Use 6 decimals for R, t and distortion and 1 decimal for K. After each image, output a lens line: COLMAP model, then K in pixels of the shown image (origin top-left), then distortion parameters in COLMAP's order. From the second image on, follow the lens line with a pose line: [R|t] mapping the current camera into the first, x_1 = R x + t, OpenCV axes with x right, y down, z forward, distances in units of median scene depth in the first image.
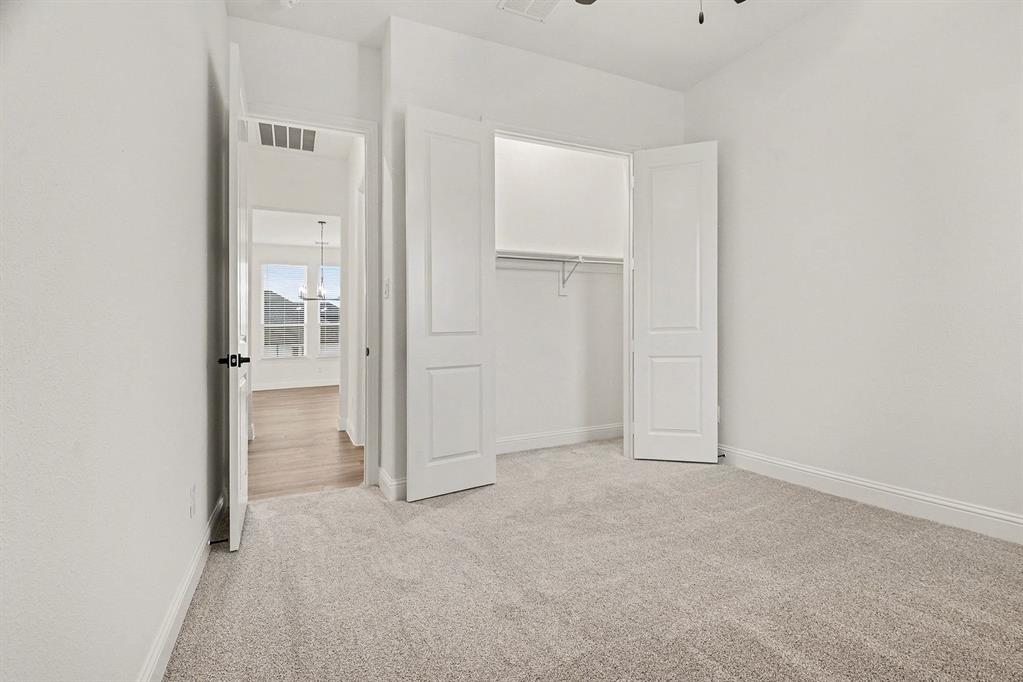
lens RADIAL K [[468.9, 0, 510.3], [0, 468.9, 339.3], [0, 0, 1]] dist [0.017091, 0.000082]
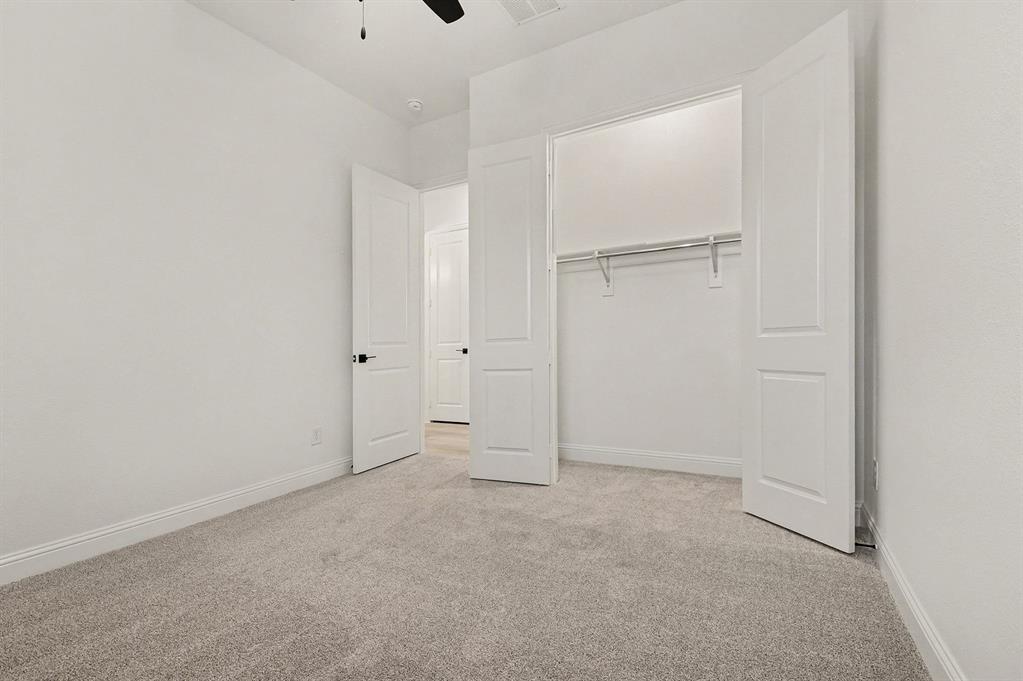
lens RADIAL K [[468.9, 0, 510.3], [0, 468.9, 341.4], [0, 0, 1]] dist [0.017091, 0.000082]
pose [[0.586157, 0.006357, -0.810172, 0.758958], [0.008787, 0.999861, 0.014202, -0.022843], [0.810150, -0.015443, 0.586020, 0.345526]]
